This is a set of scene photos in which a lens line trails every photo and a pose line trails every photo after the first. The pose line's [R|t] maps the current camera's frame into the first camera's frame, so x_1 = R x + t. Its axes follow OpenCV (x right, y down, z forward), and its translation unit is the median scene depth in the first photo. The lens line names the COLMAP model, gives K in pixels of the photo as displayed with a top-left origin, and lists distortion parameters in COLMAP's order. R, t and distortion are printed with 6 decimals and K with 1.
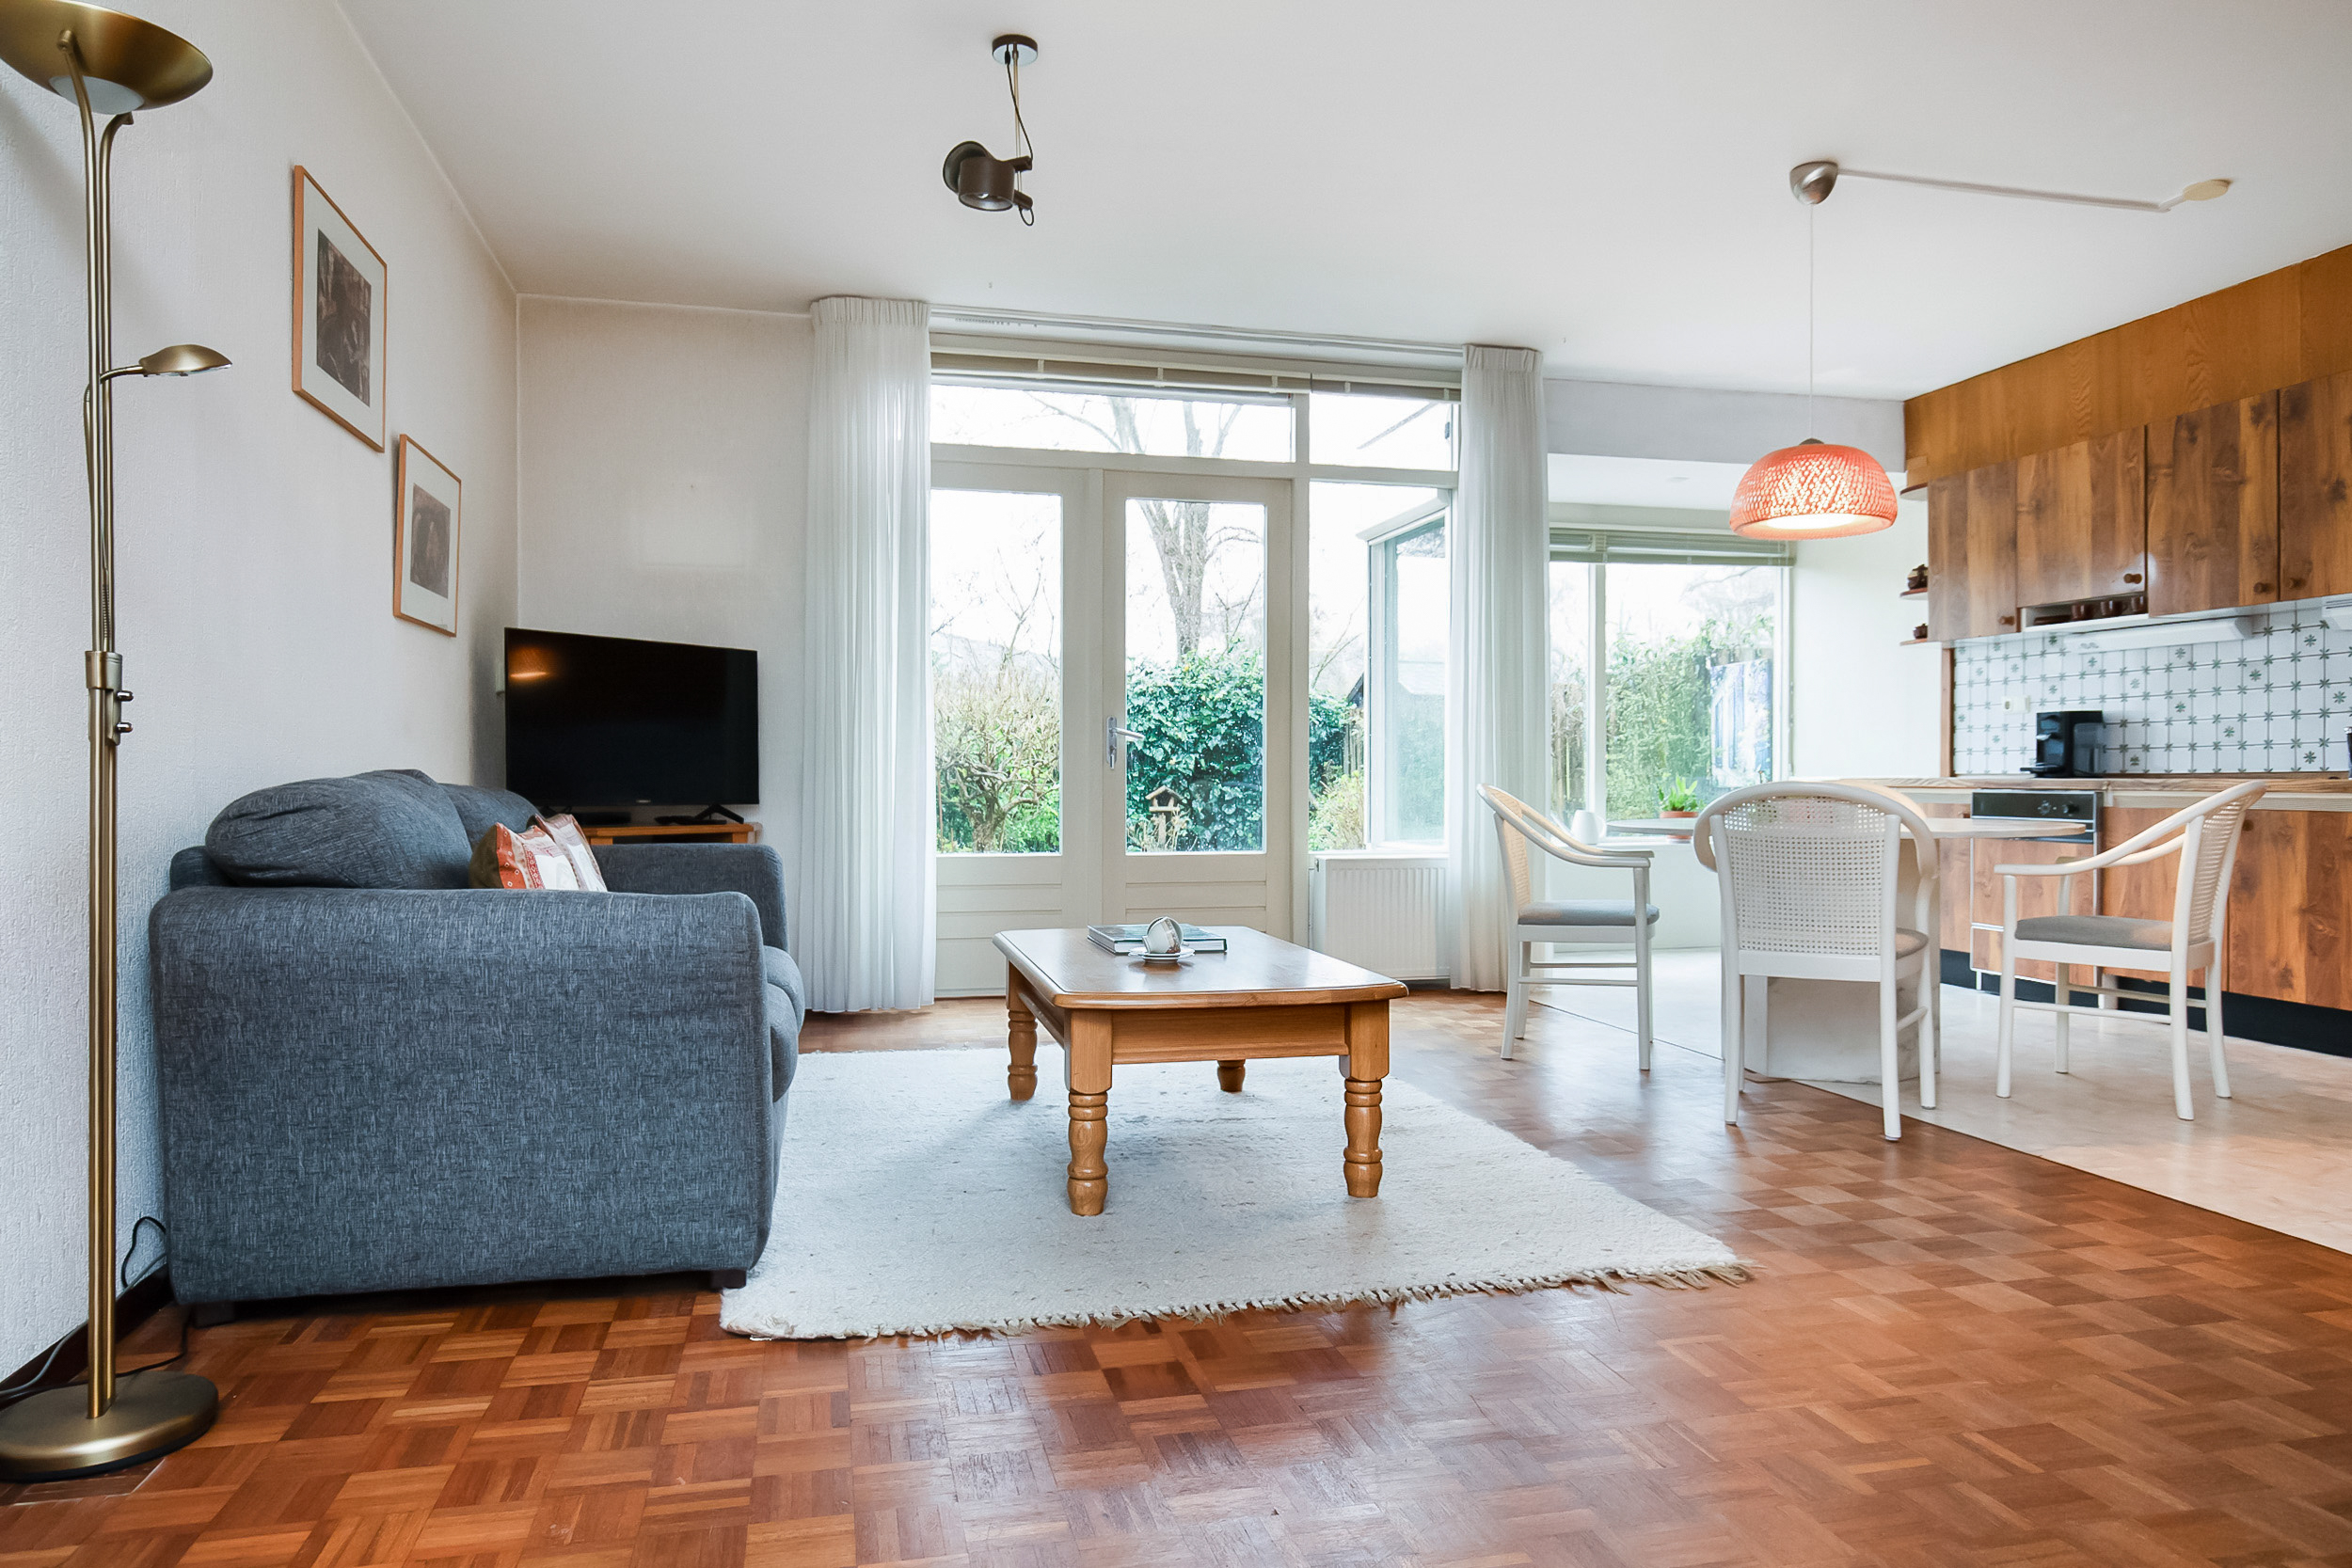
lens RADIAL K [[1459.2, 0, 1194.9], [0, 1459.2, 792.1], [0, 0, 1]] dist [-0.017279, 0.006389]
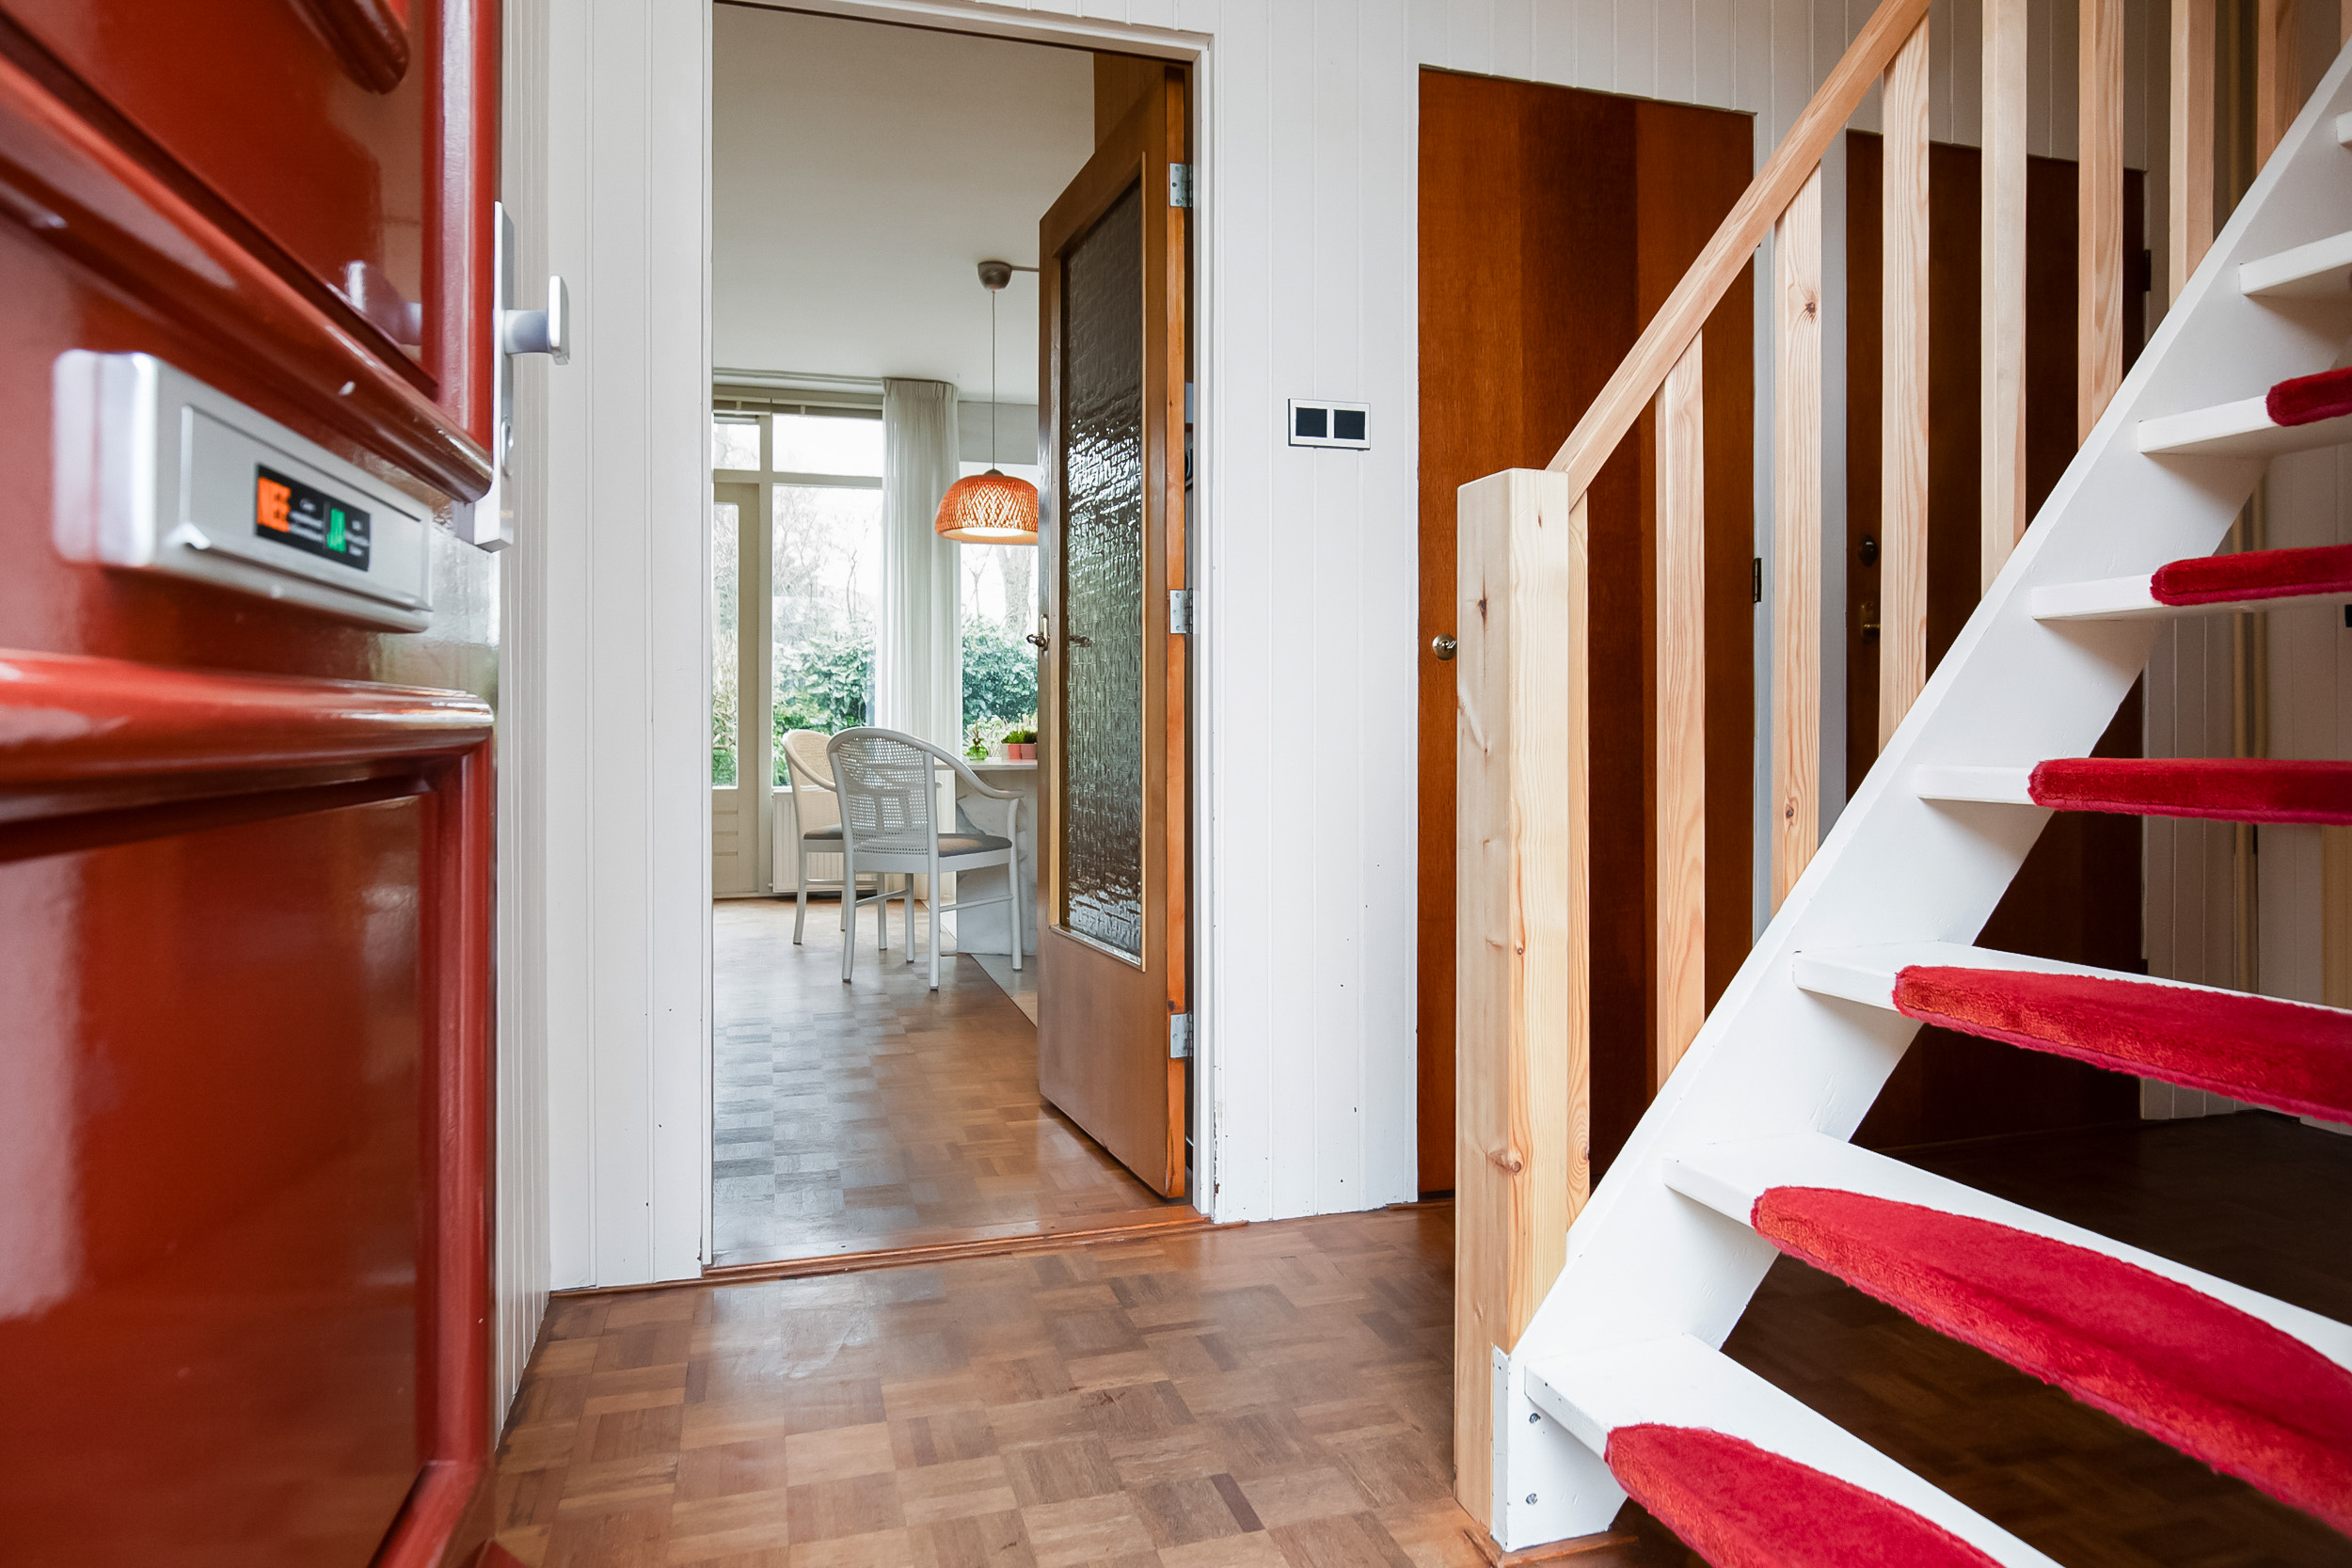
lens RADIAL K [[1401.2, 0, 1169.4], [0, 1401.2, 698.1], [0, 0, 1]] dist [-0.004681, -0.000153]
pose [[0.999150, -0.002261, 0.041171, 0.363970], [0.003489, 0.999550, -0.029799, 0.001112], [-0.041085, 0.029917, 0.998708, -0.183969]]
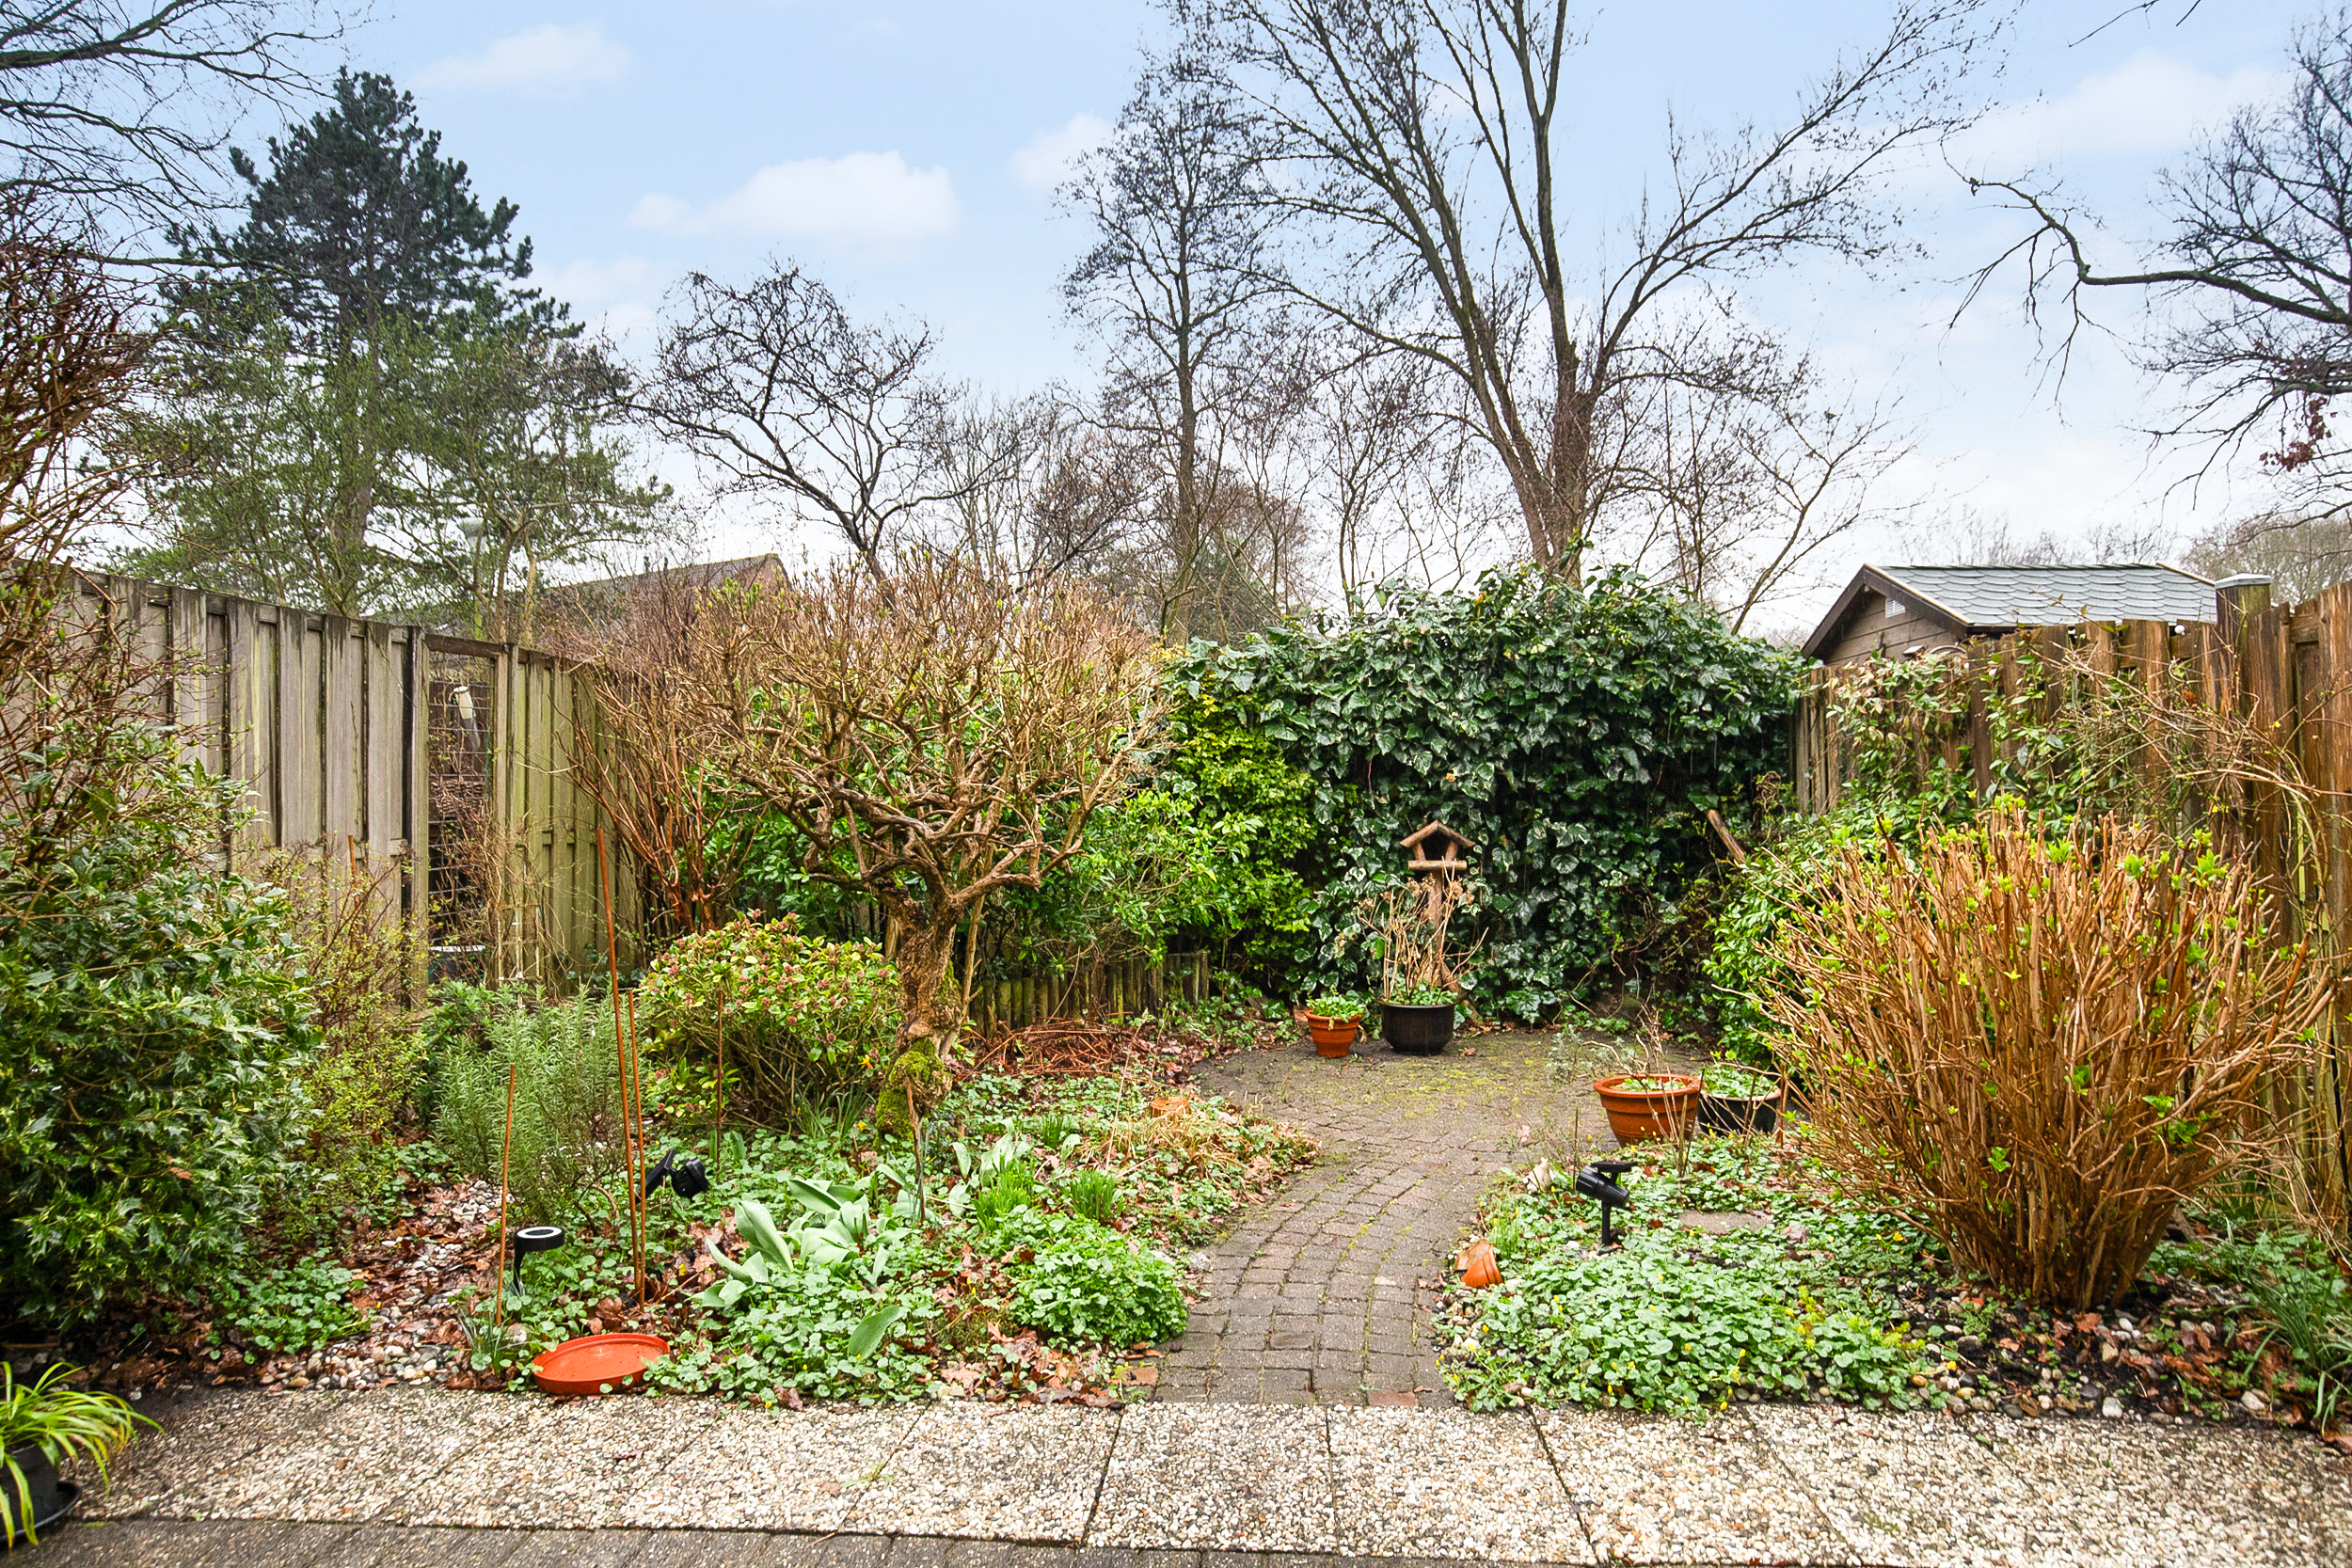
lens RADIAL K [[1370.6, 0, 1183.0], [0, 1370.6, 781.5], [0, 0, 1]] dist [-0.019815, 0.000642]
pose [[0.956276, -0.005716, -0.292410, 0.092706], [0.003061, 0.999950, -0.009537, -0.036317], [0.292449, 0.008225, 0.956246, 1.231322]]
